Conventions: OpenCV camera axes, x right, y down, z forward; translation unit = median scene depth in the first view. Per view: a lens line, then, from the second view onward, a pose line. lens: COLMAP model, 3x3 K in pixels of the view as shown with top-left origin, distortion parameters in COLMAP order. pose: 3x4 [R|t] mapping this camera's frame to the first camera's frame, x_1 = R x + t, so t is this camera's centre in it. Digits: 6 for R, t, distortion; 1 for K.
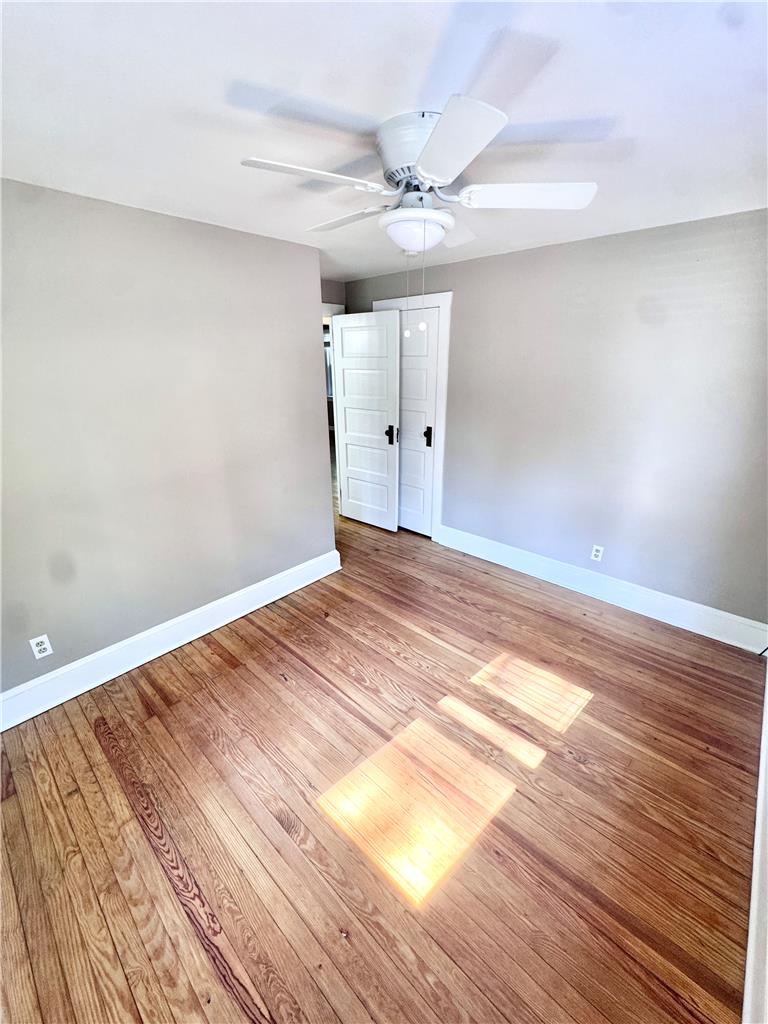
lens RADIAL K [[405.6, 0, 384.6], [0, 405.6, 512.2], [0, 0, 1]] dist [0.002580, 0.000699]
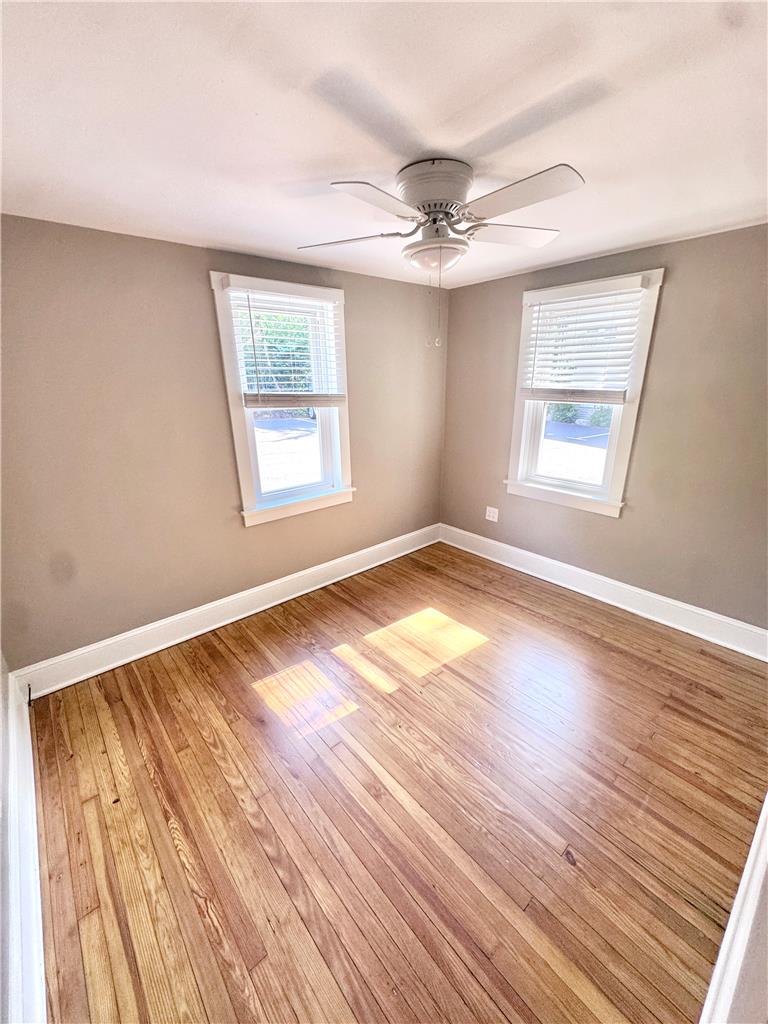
lens RADIAL K [[405.6, 0, 385.5], [0, 405.6, 512.8], [0, 0, 1]] dist [0.002580, 0.000699]
pose [[-0.992968, -0.017045, 0.117147, 0.048627], [0.063132, 0.760868, 0.645829, -0.573815], [-0.100142, 0.648683, -0.754442, 1.507546]]
